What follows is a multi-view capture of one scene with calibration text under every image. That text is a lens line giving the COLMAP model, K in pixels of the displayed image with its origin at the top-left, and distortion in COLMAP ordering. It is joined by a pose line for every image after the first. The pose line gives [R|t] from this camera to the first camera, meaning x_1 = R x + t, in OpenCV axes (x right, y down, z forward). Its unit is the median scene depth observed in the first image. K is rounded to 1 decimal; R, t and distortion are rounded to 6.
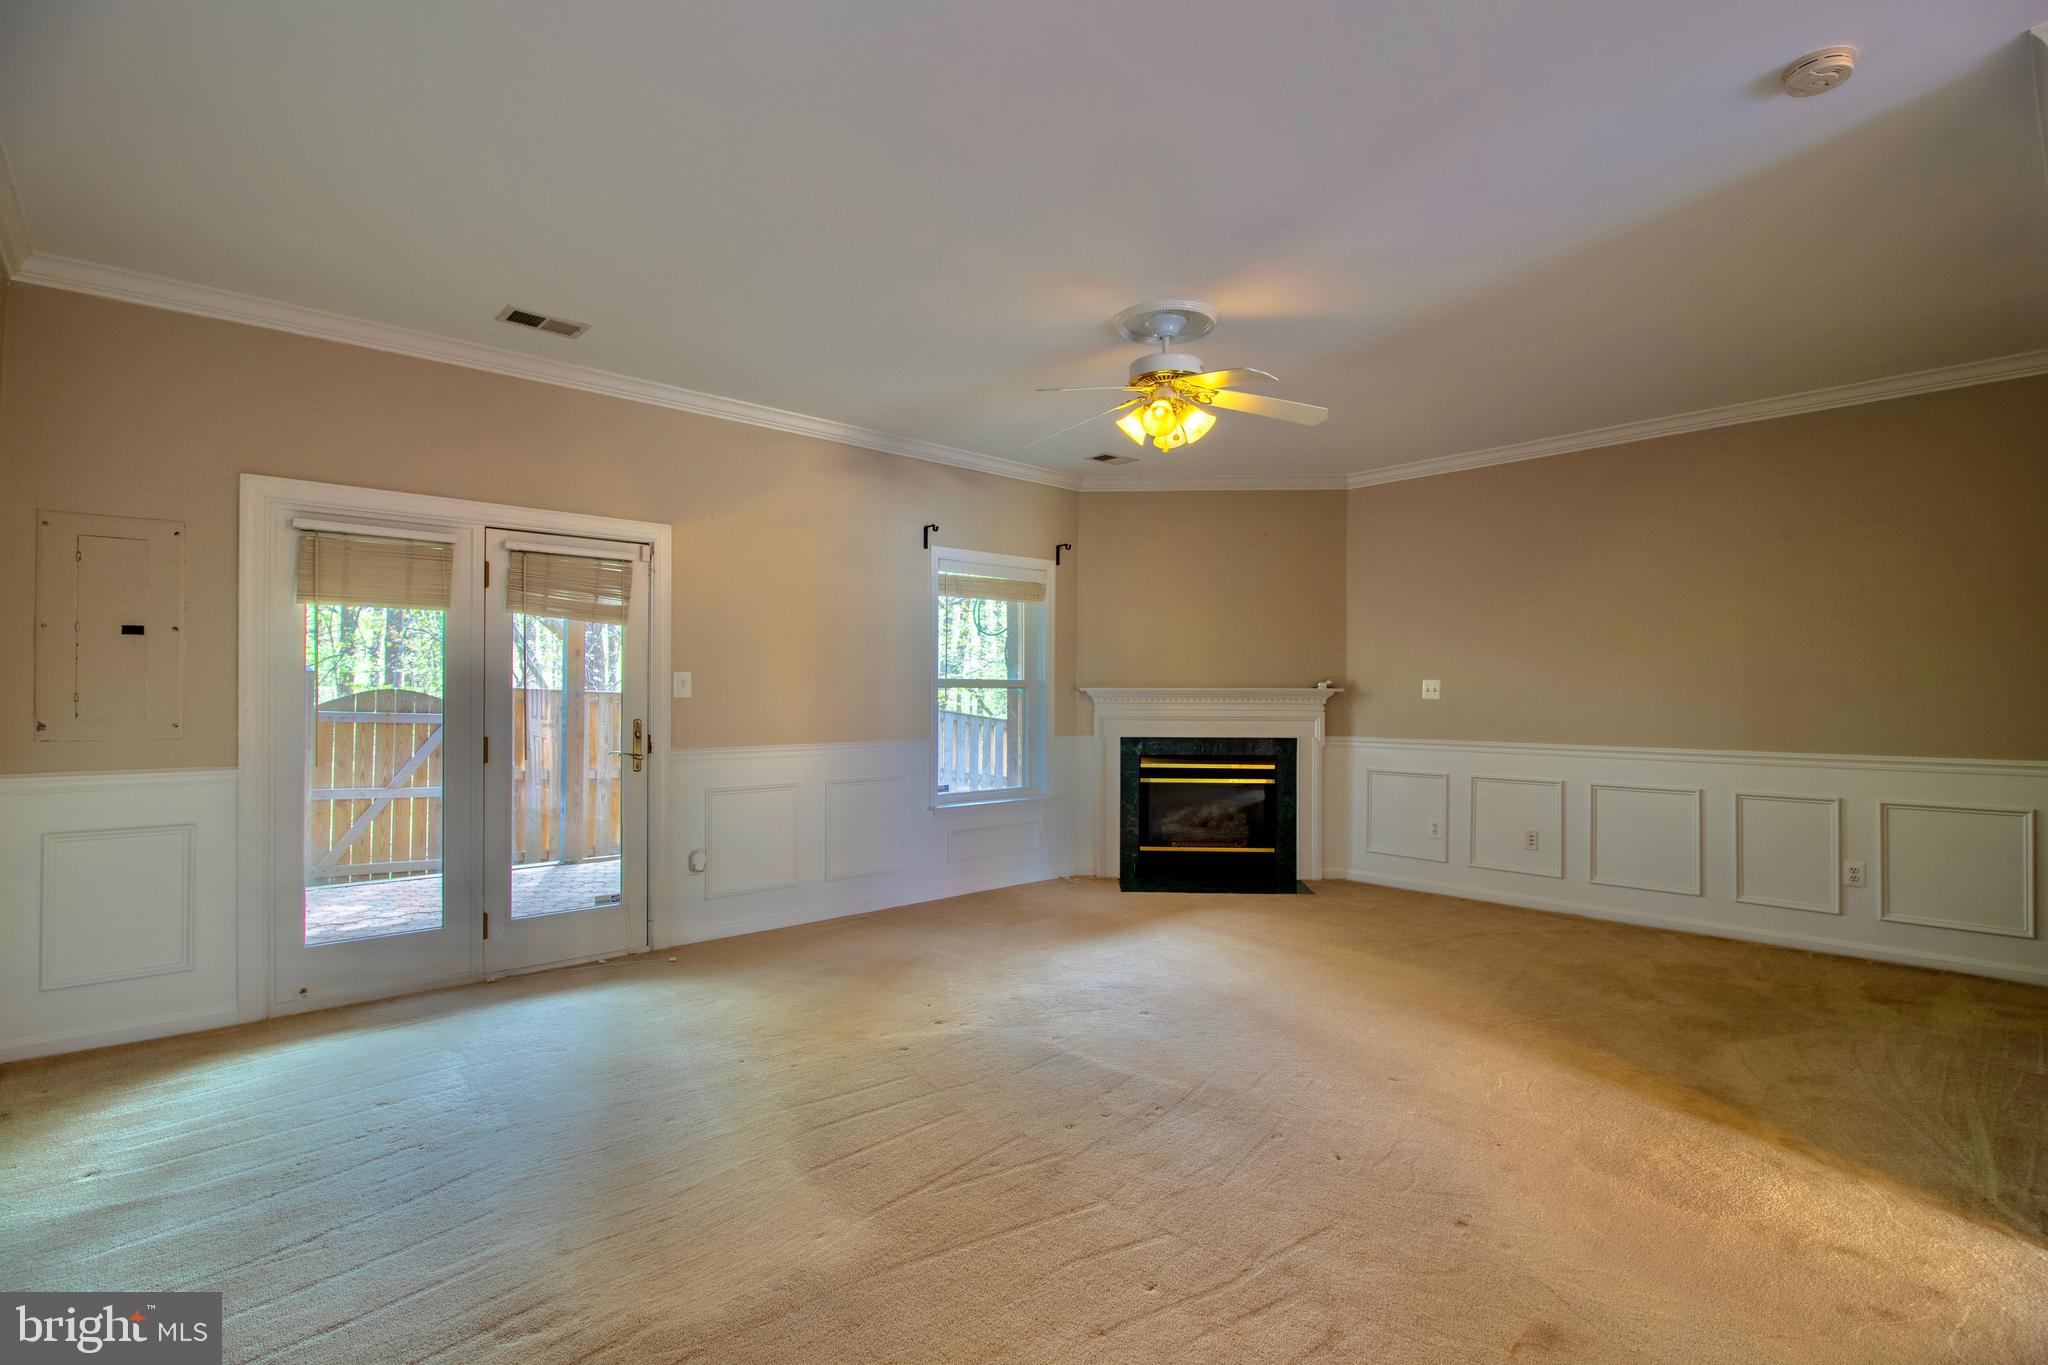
lens RADIAL K [[949.8, 0, 1025.8], [0, 949.8, 671.8], [0, 0, 1]] dist [-0.014394, -0.001700]
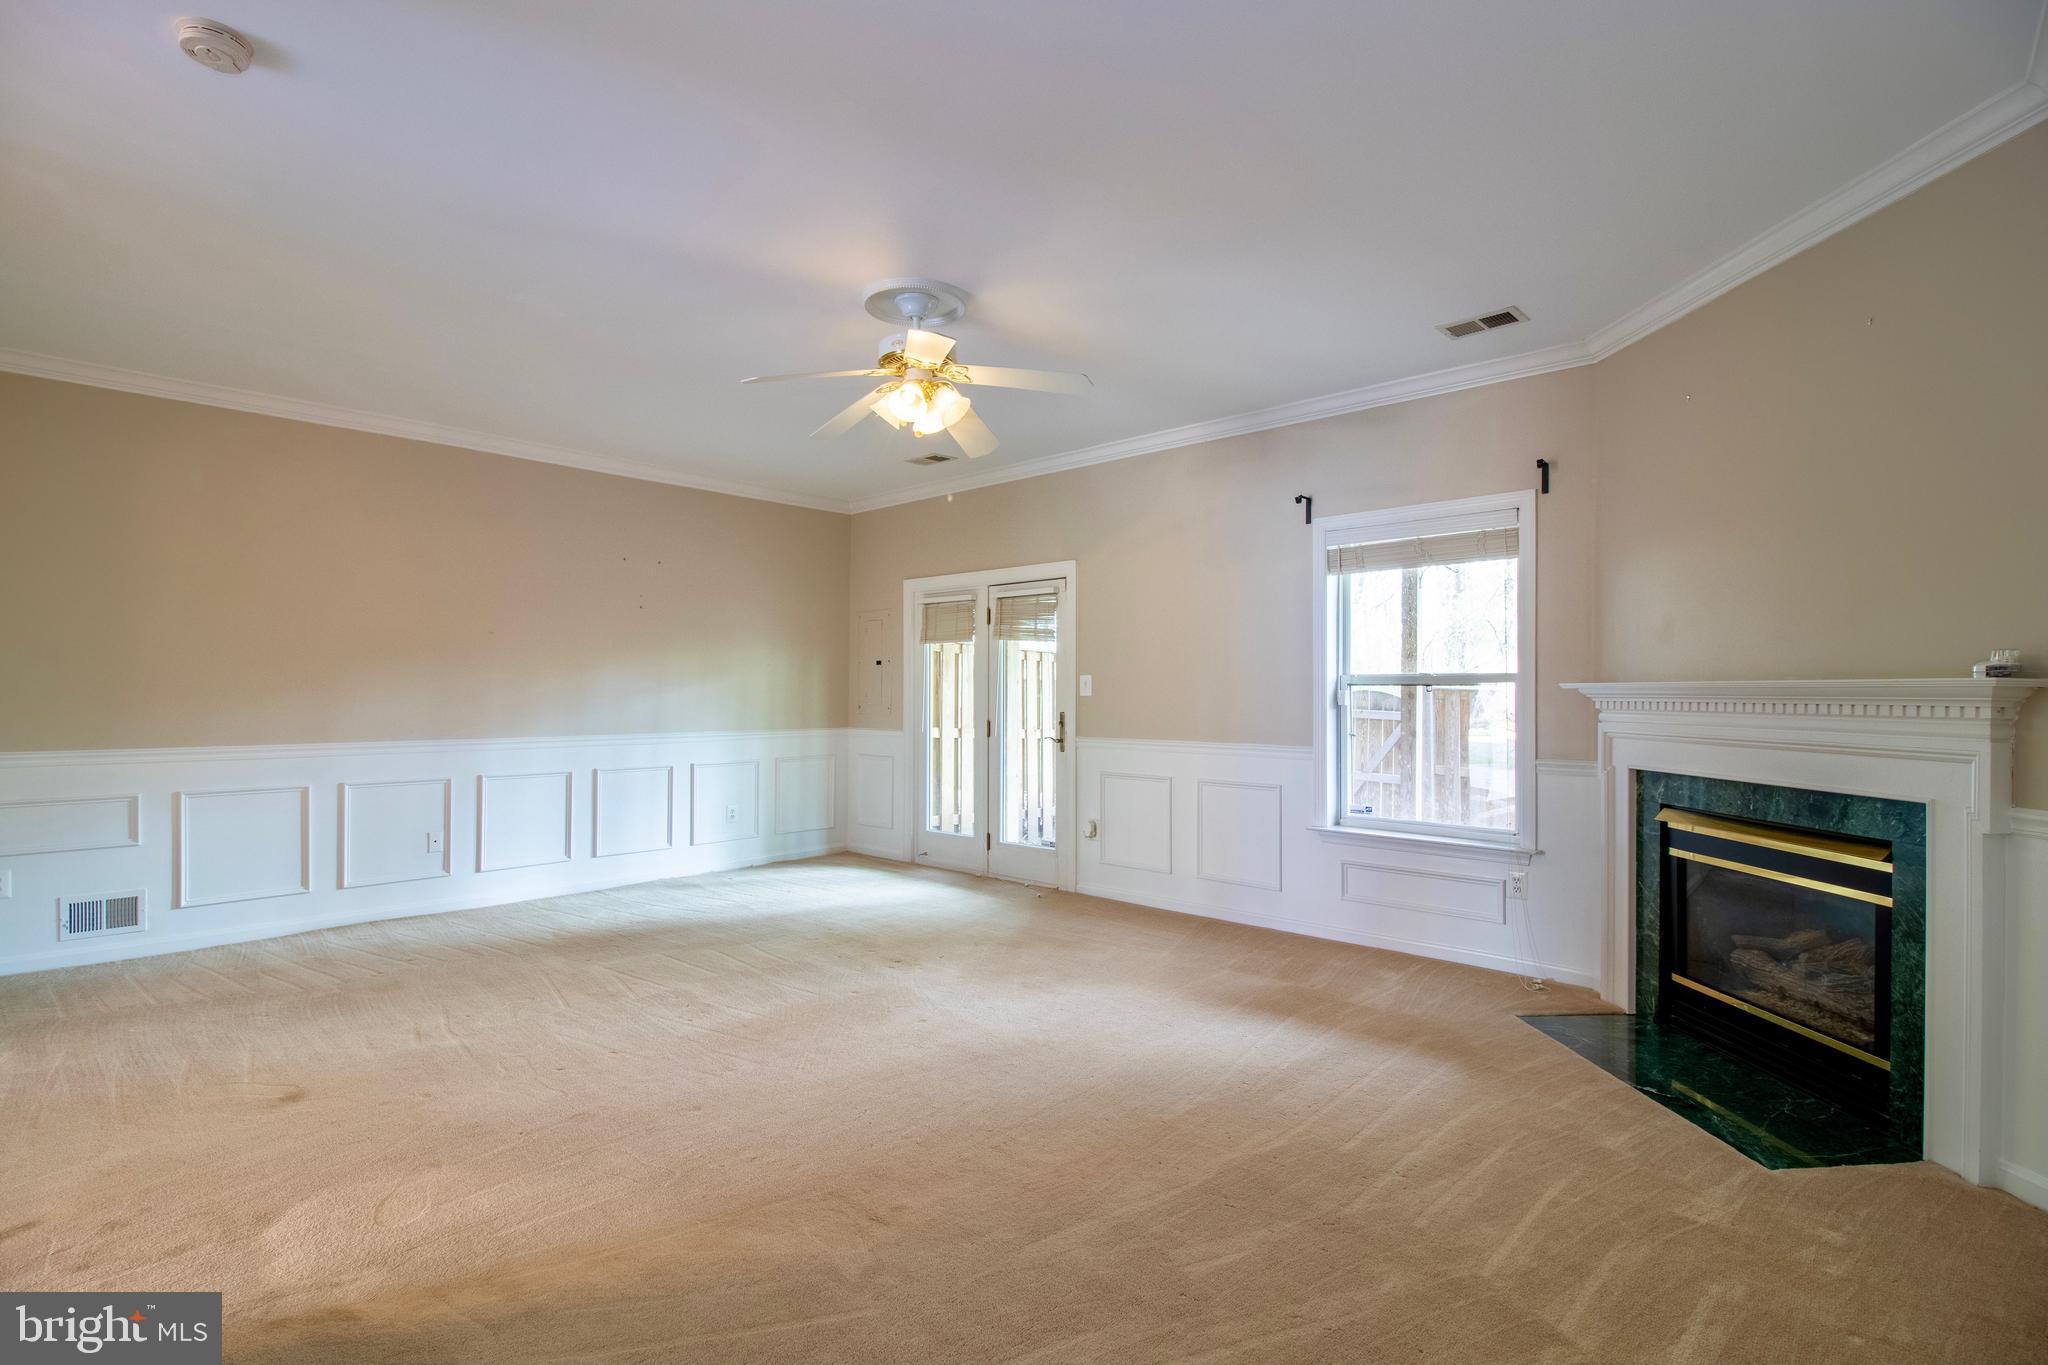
lens RADIAL K [[949.8, 0, 1026.0], [0, 949.8, 674.2], [0, 0, 1]] dist [-0.014394, -0.001700]
pose [[0.096779, -0.020739, -0.995090, 0.694419], [0.021247, 0.999598, -0.018766, 0.016063], [0.995079, -0.019326, 0.097181, 0.635009]]
